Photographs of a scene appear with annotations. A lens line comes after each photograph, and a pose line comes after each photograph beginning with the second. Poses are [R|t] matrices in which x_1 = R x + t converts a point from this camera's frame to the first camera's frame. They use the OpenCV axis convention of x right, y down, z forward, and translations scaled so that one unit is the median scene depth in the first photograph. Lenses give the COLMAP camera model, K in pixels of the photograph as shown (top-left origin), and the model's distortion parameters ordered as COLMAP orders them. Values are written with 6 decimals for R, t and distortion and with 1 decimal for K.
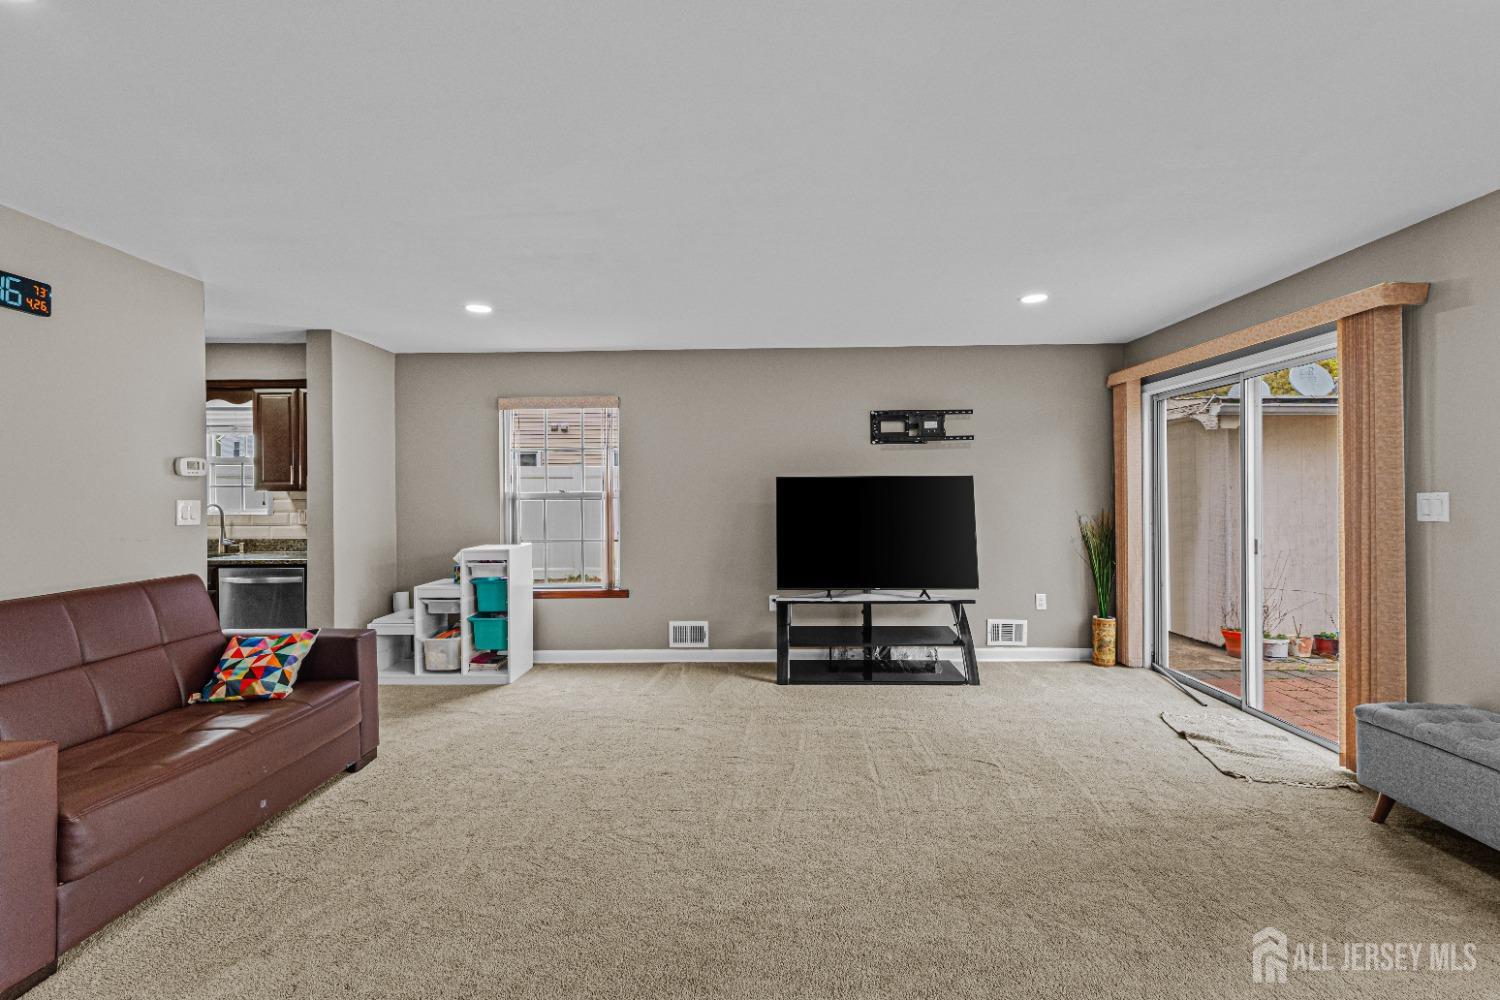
lens RADIAL K [[631.8, 0, 748.7], [0, 631.8, 495.7], [0, 0, 1]] dist [0.000759, 0.000269]
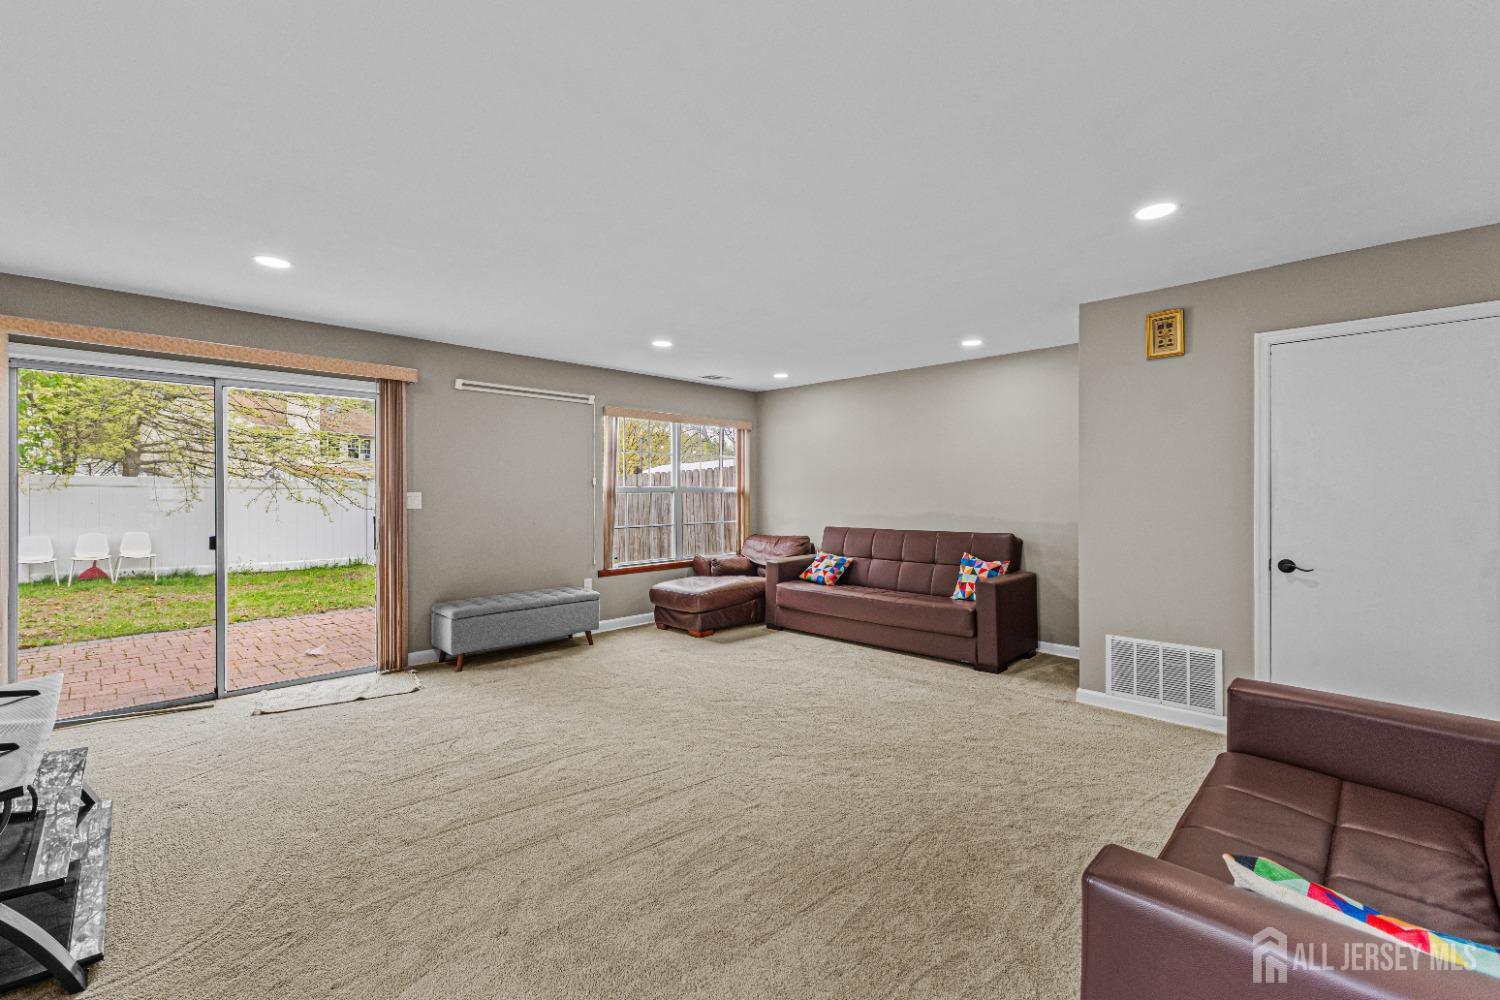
lens RADIAL K [[635.3, 0, 747.2], [0, 635.3, 492.7], [0, 0, 1]] dist [0.008151, -0.000040]
pose [[-0.722337, 0.007509, 0.691500, -0.511491], [0.008623, 0.999961, -0.001851, 0.004205], [-0.691487, 0.004626, -0.722374, 1.010011]]
